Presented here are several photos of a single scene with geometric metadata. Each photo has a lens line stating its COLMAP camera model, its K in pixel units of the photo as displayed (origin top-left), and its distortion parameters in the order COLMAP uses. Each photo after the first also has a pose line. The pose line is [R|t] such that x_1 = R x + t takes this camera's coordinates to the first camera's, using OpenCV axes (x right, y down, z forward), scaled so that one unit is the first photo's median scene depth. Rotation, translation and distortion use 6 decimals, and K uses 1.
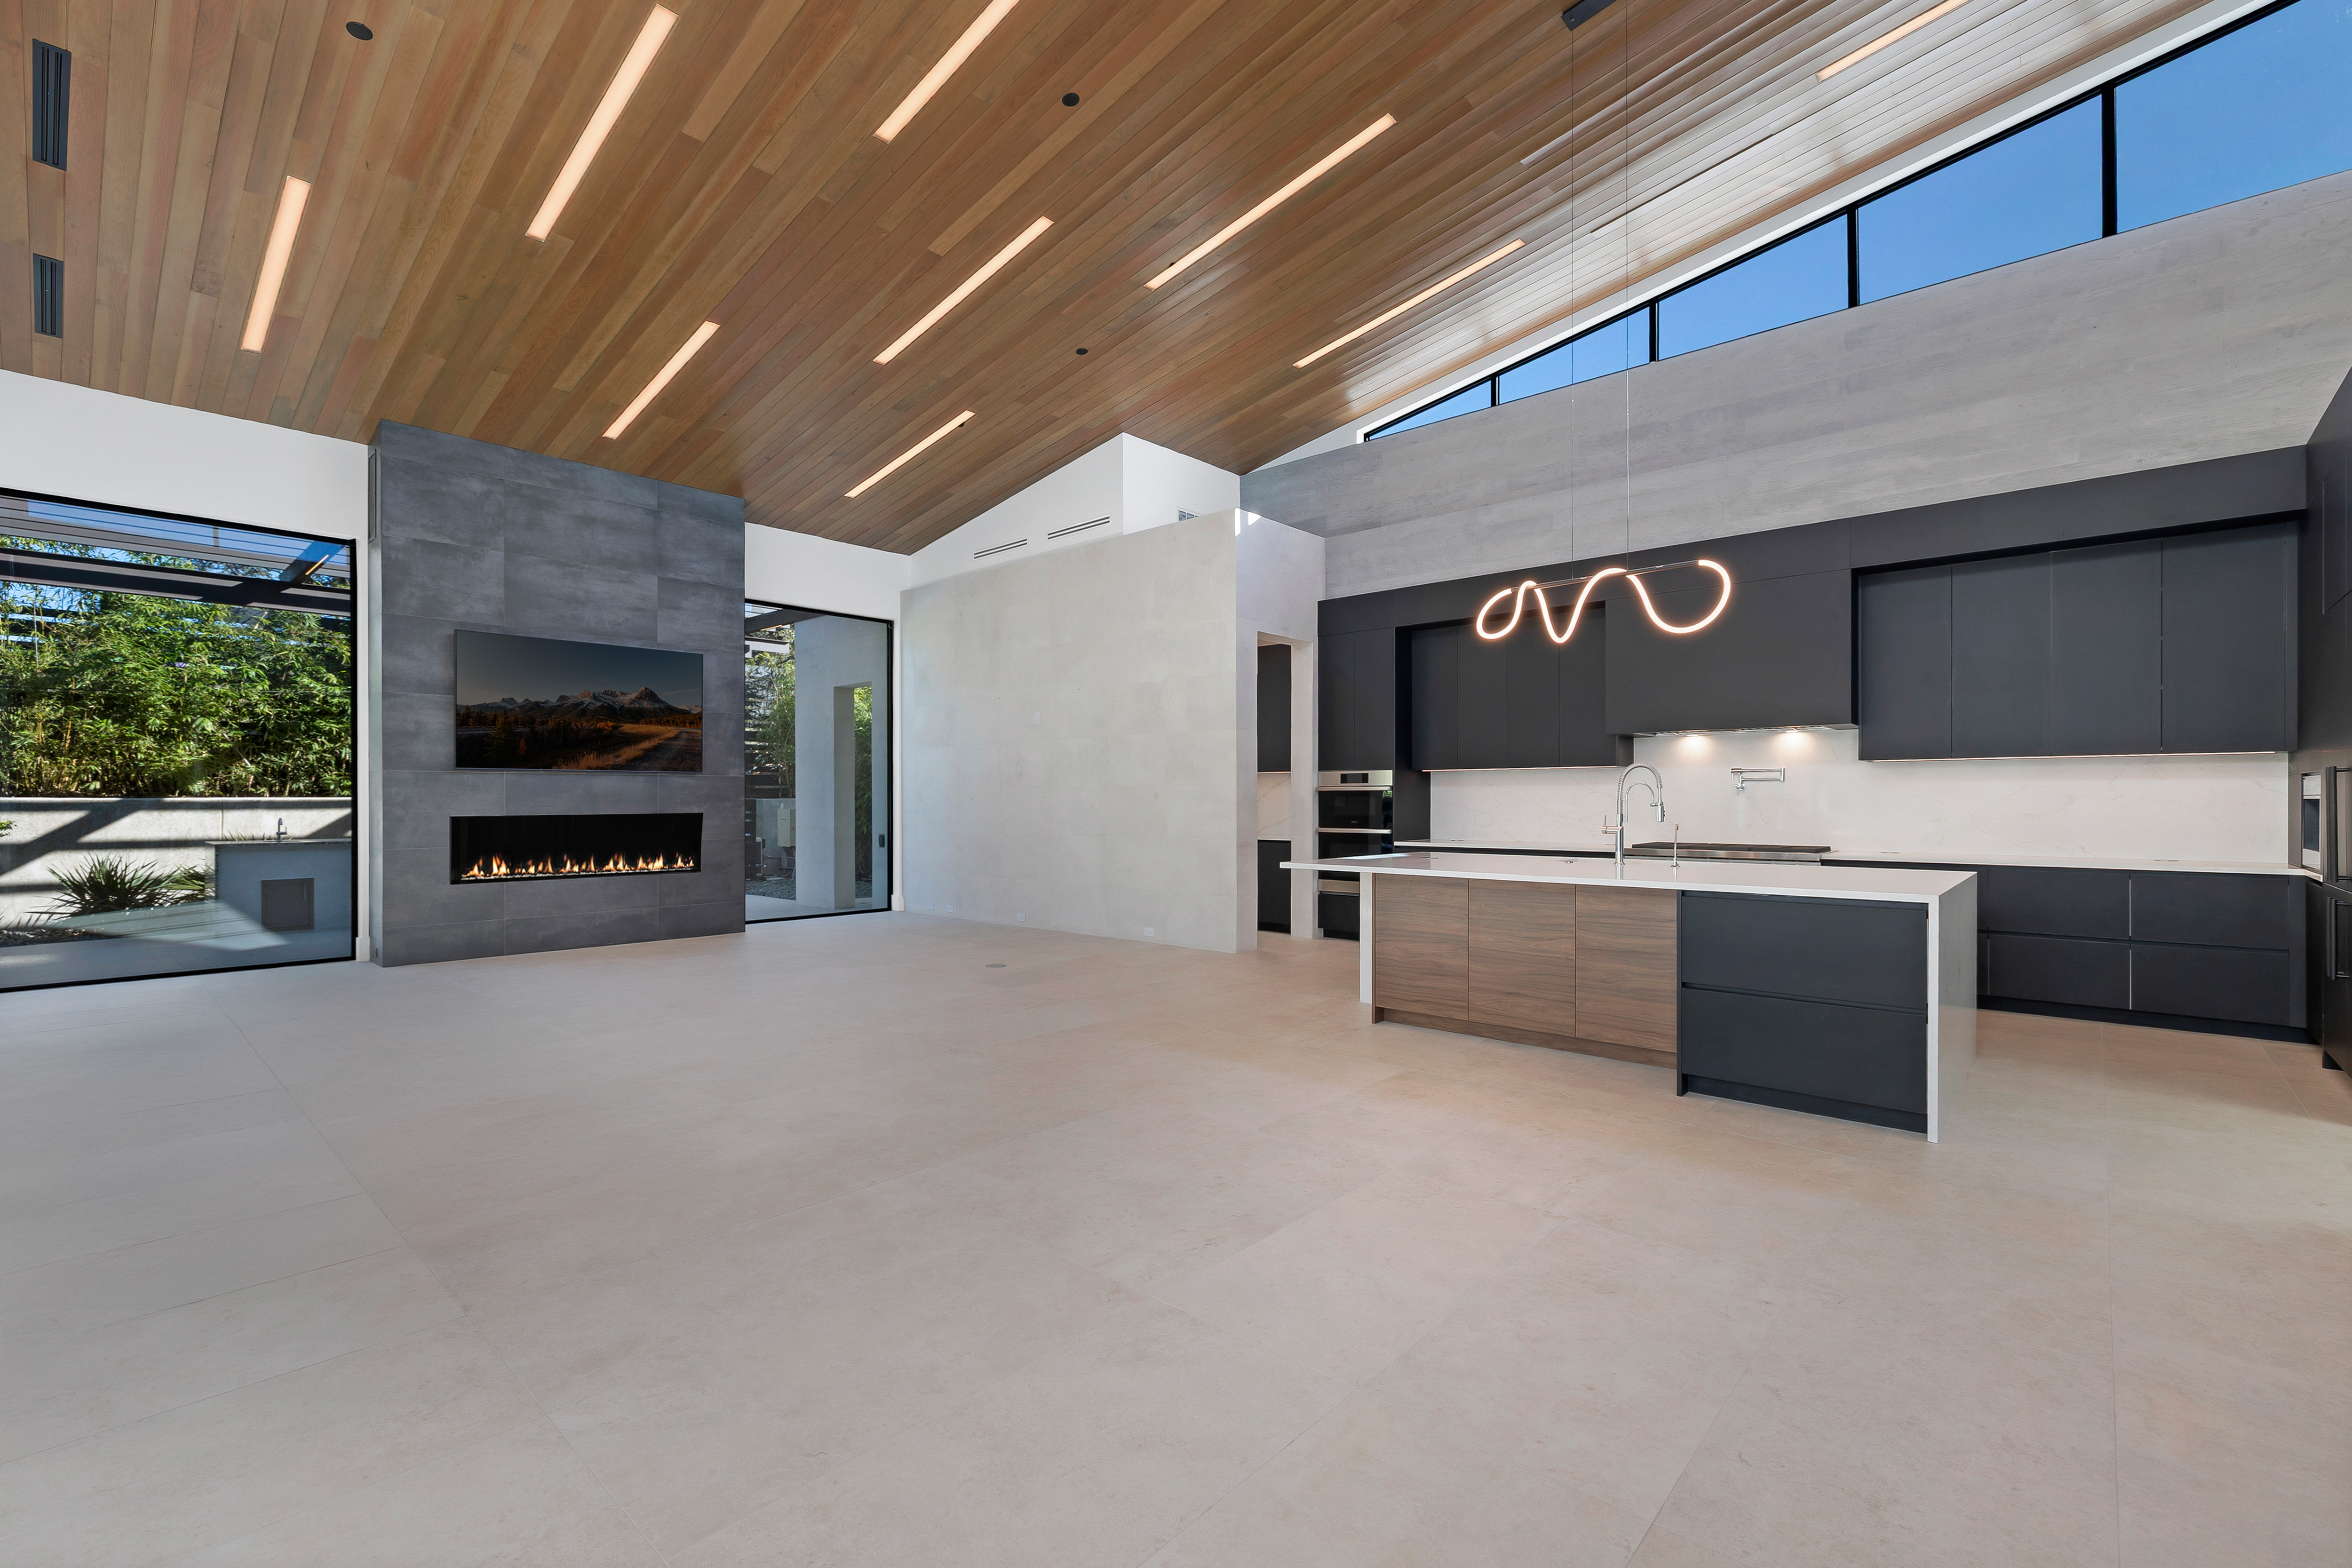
lens RADIAL K [[1026.5, 0, 1176.0], [0, 1026.5, 784.0], [0, 0, 1]] dist [0.000979, -0.000417]
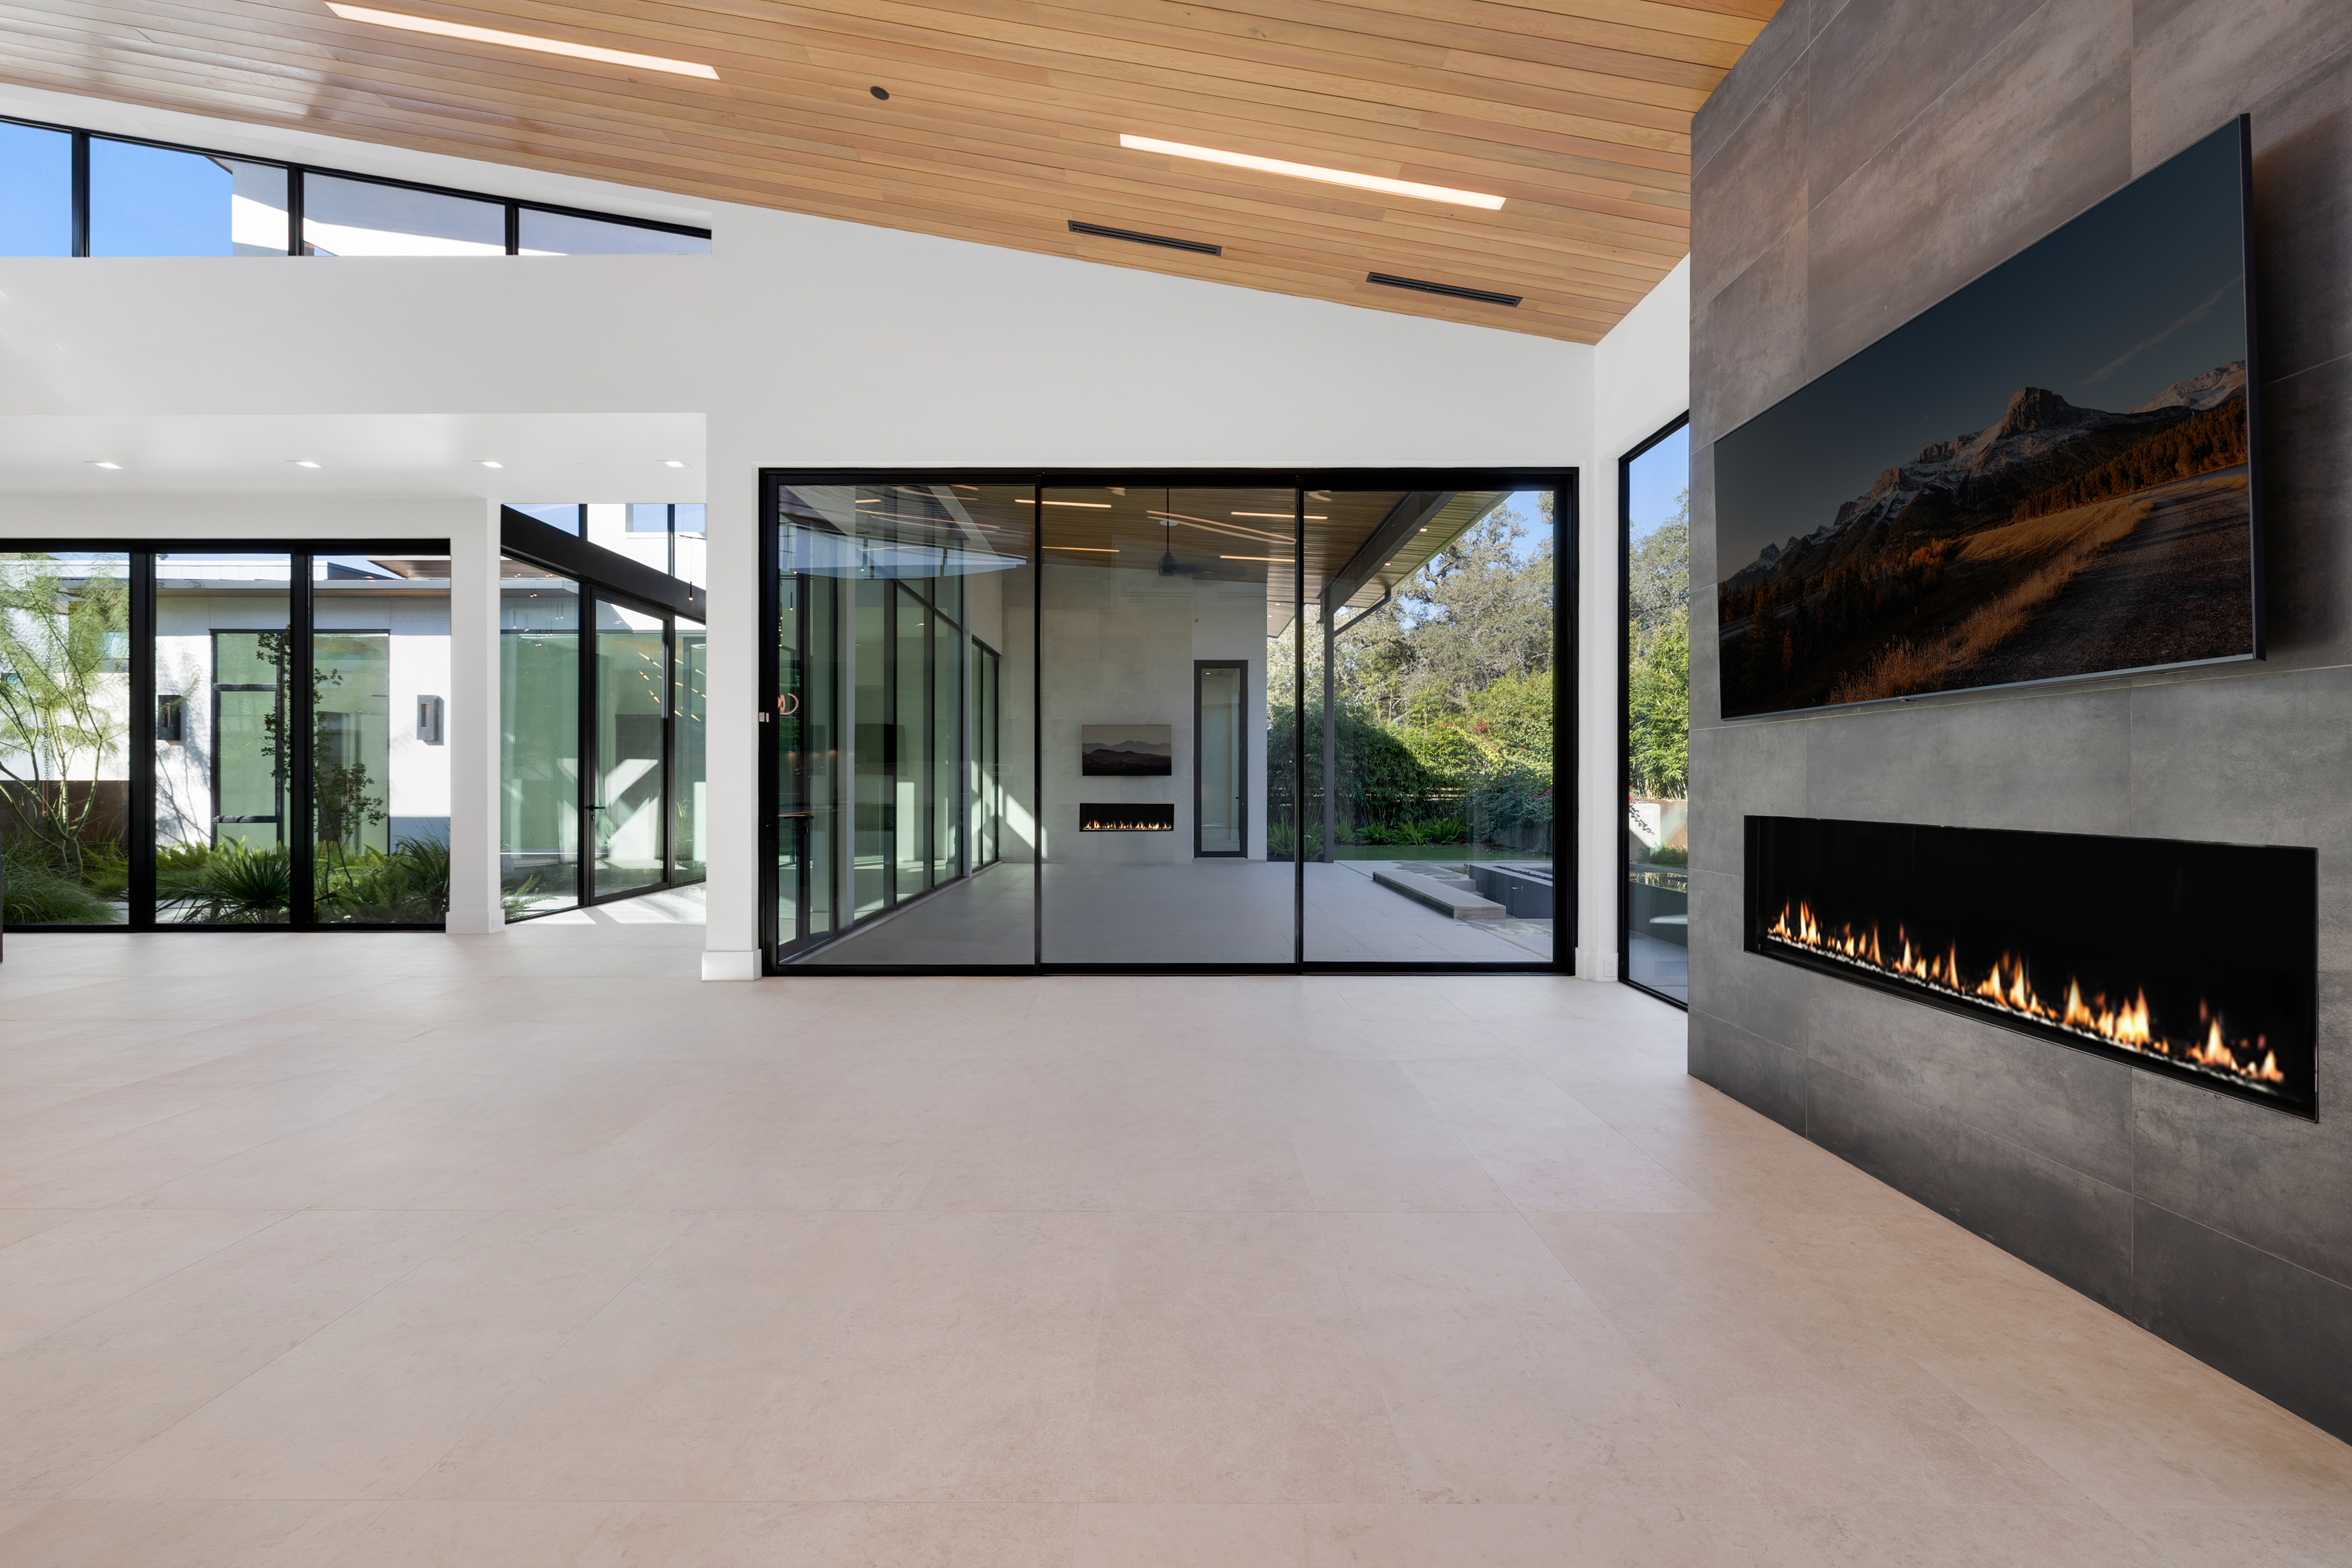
lens RADIAL K [[993.2, 0, 1157.4], [0, 993.2, 773.3], [0, 0, 1]] dist [-0.000175, -0.000363]
pose [[-0.741355, 0.010049, -0.671037, -0.154442], [0.013127, 0.999914, 0.000472, 0.009993], [0.670984, -0.008459, -0.741423, 1.066748]]
